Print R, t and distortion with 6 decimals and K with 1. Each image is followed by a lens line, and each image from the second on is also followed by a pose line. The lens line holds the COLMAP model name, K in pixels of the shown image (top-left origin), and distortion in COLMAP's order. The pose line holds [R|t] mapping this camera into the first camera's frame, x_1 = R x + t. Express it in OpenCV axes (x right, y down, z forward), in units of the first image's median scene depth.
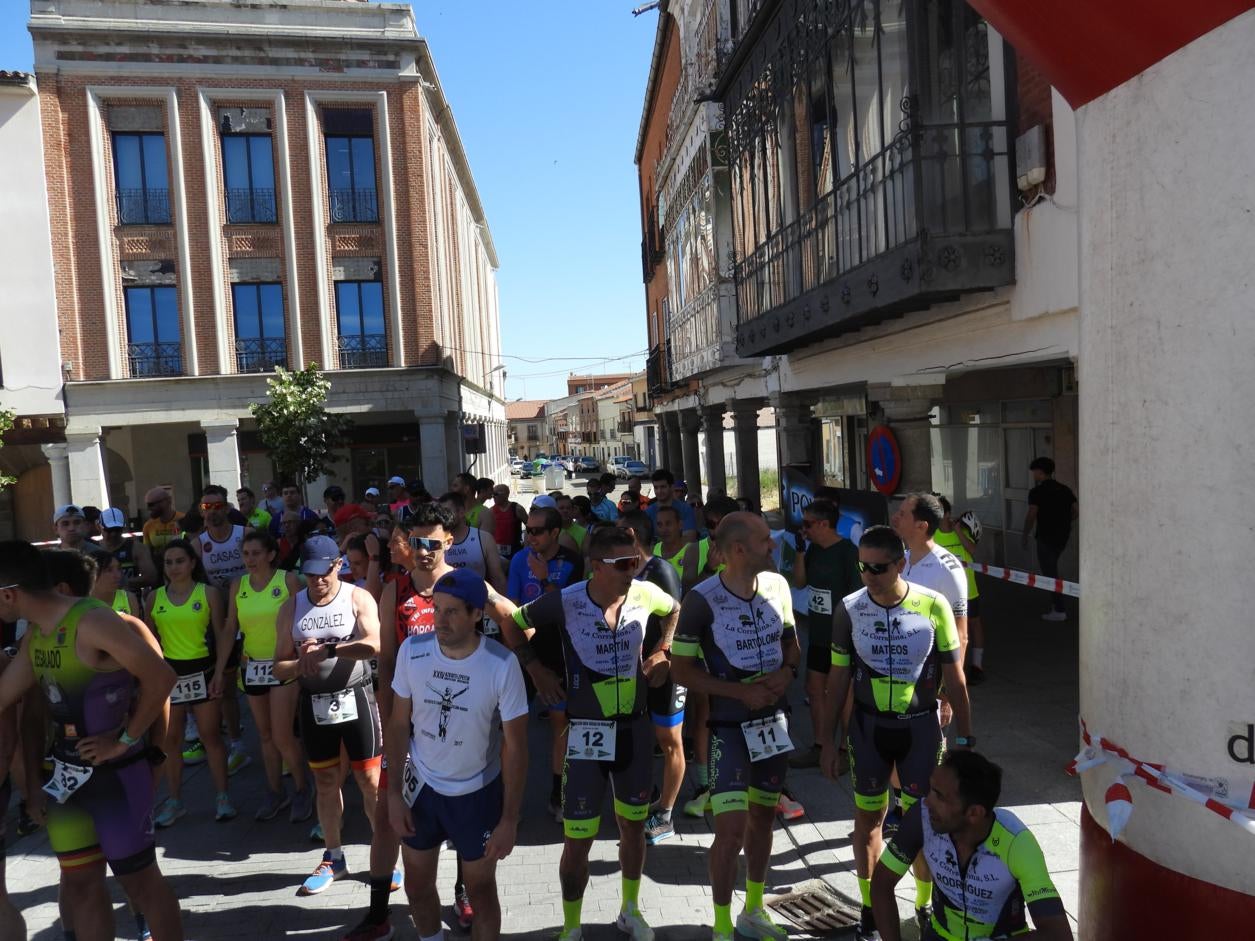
lens RADIAL K [[900.1, 0, 628.6], [0, 900.1, 468.6], [0, 0, 1]] dist [-0.017633, 0.003766]
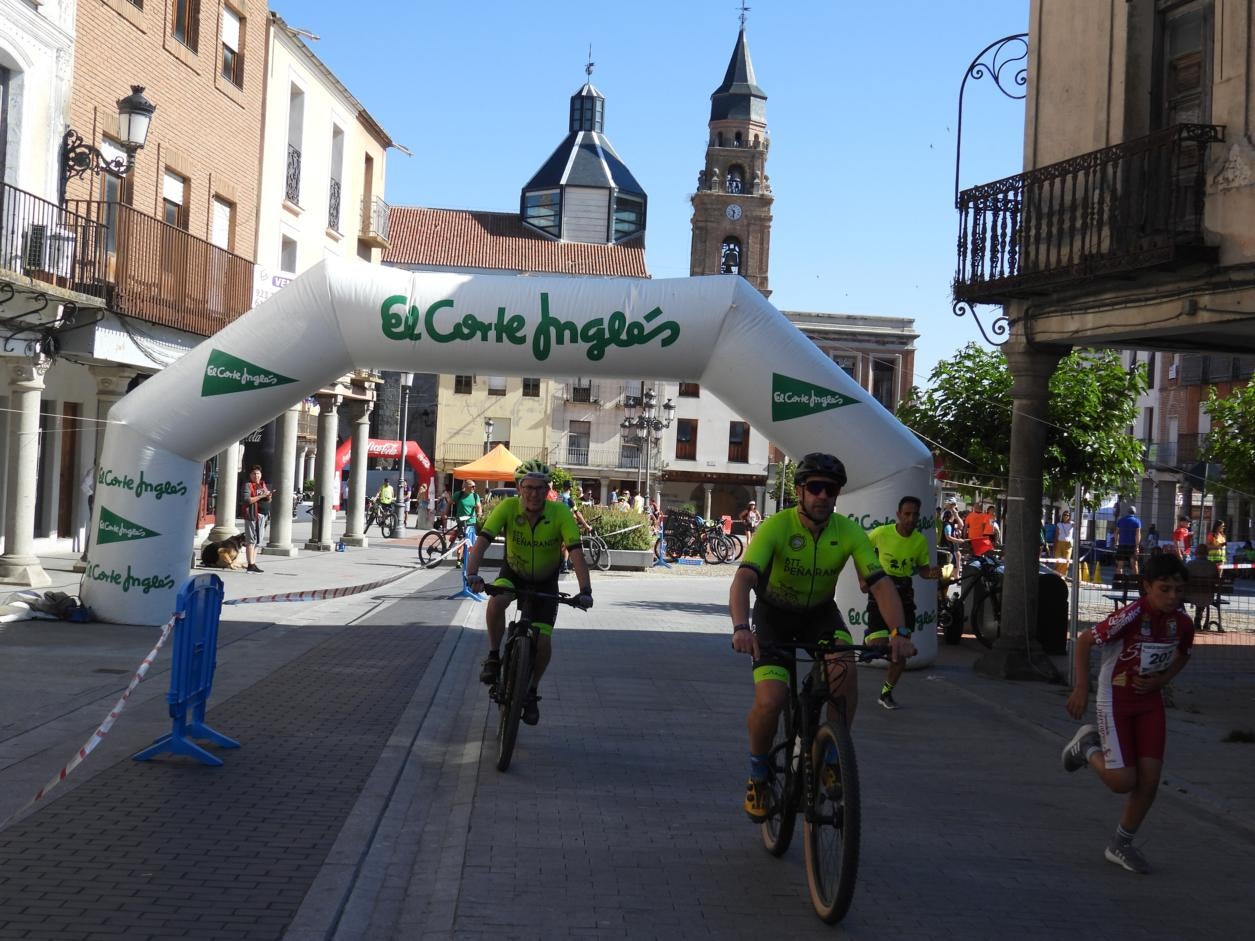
lens RADIAL K [[1697.9, 0, 627.5], [0, 1697.9, 470.5], [0, 0, 1]] dist [-0.017413, 0.019445]
pose [[0.987228, 0.107750, -0.117350, -0.438926], [-0.112340, 0.993115, -0.033209, 0.124979], [0.112964, 0.045968, 0.992535, -3.679417]]
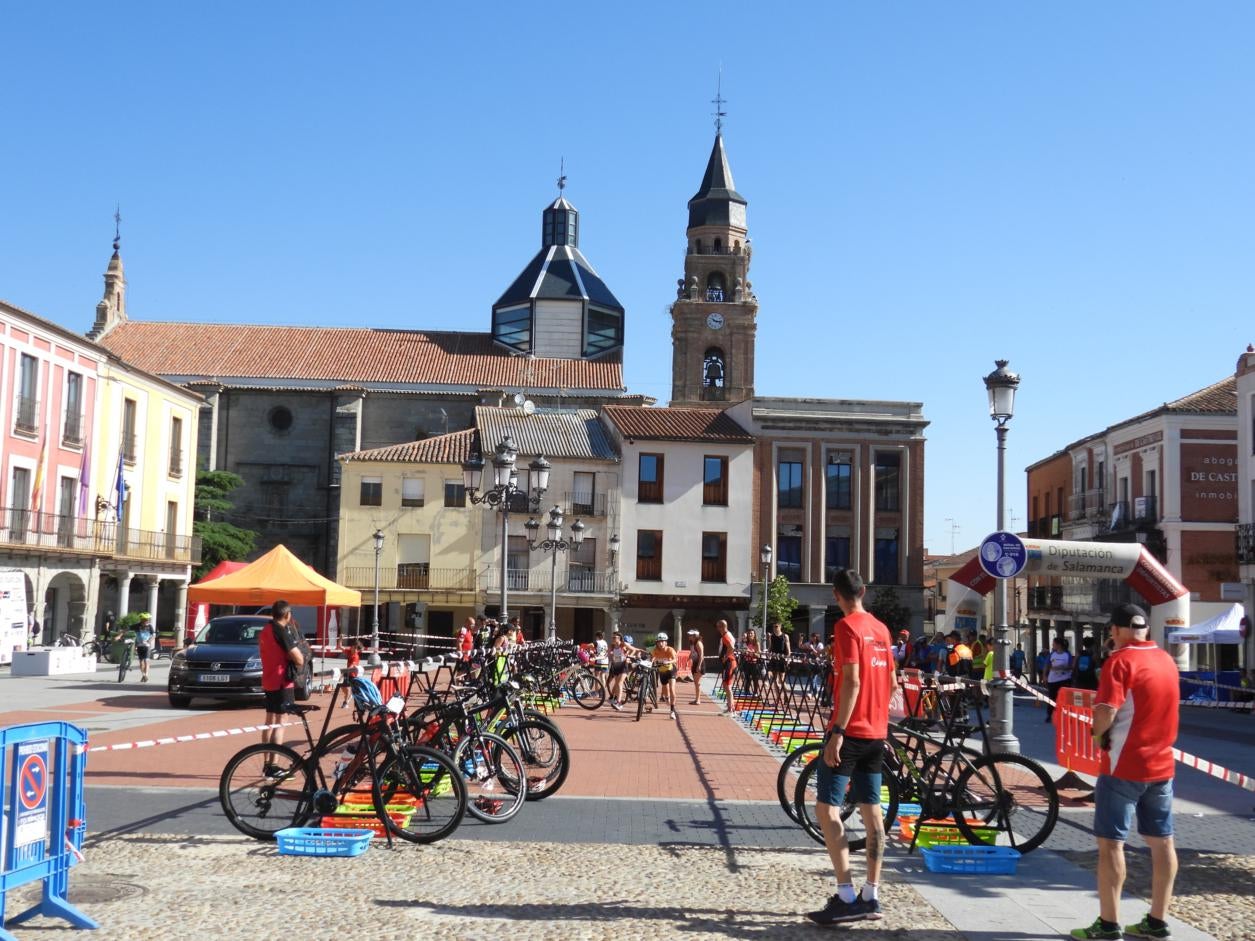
lens RADIAL K [[1411.7, 0, 626.7], [0, 1411.7, 467.0], [0, 0, 1]] dist [-0.007979, 0.017350]
pose [[0.986530, 0.067699, -0.148916, -0.428169], [-0.087383, 0.987672, -0.129878, 0.087159], [0.138288, 0.141141, 0.980284, -2.191693]]
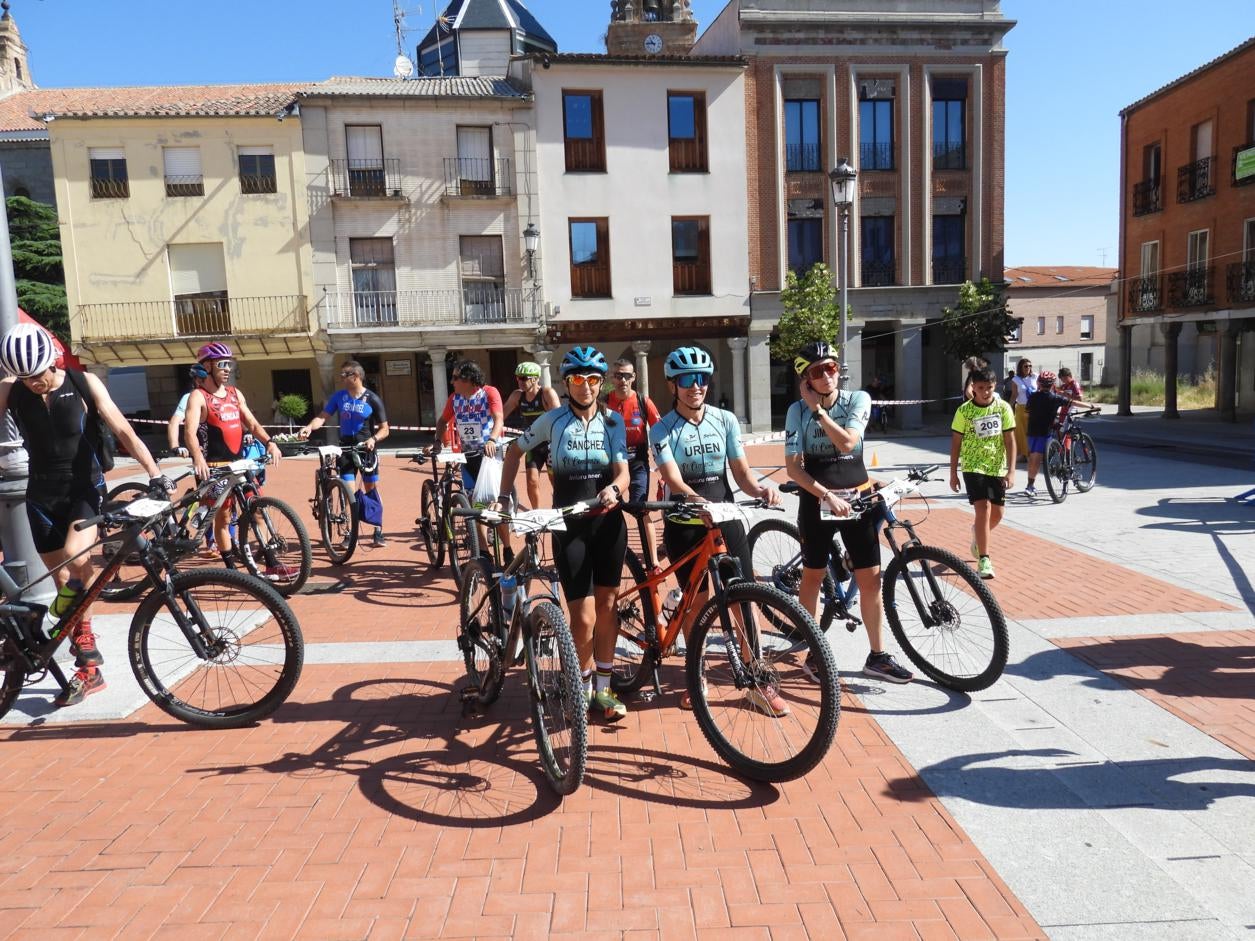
lens RADIAL K [[900.1, 0, 628.6], [0, 900.1, 468.6], [0, 0, 1]] dist [-0.017633, 0.003766]
pose [[0.994388, 0.027906, -0.102049, -0.639318], [-0.019531, 0.996427, 0.082164, 0.058894], [0.103977, -0.079709, 0.991380, -0.367629]]
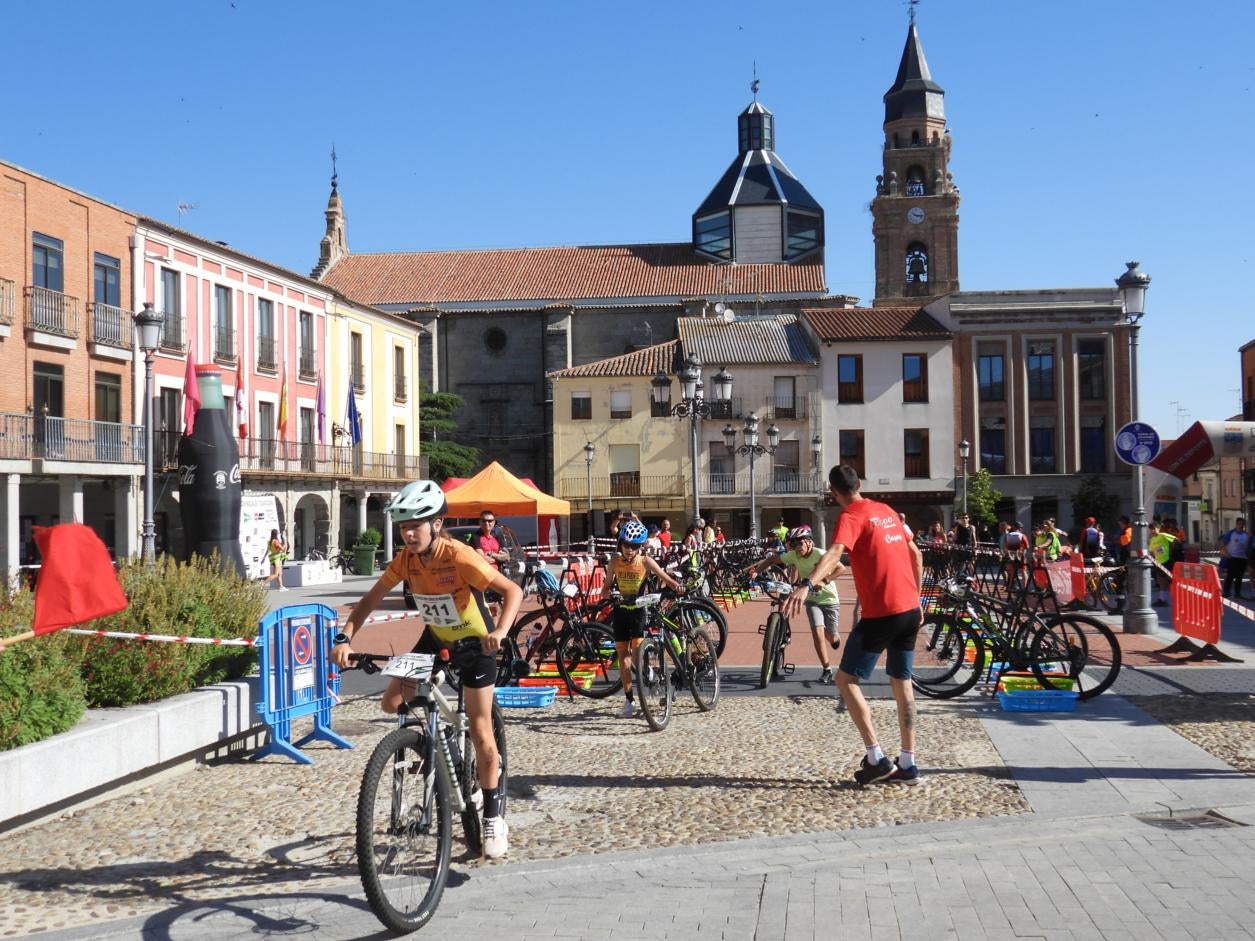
lens RADIAL K [[1411.7, 0, 626.7], [0, 1411.7, 467.0], [0, 0, 1]] dist [-0.007979, 0.017350]
pose [[0.954691, 0.035312, -0.295496, -0.372488], [-0.052719, 0.997299, -0.051147, 0.088733], [0.292892, 0.064408, 0.953974, -2.292243]]
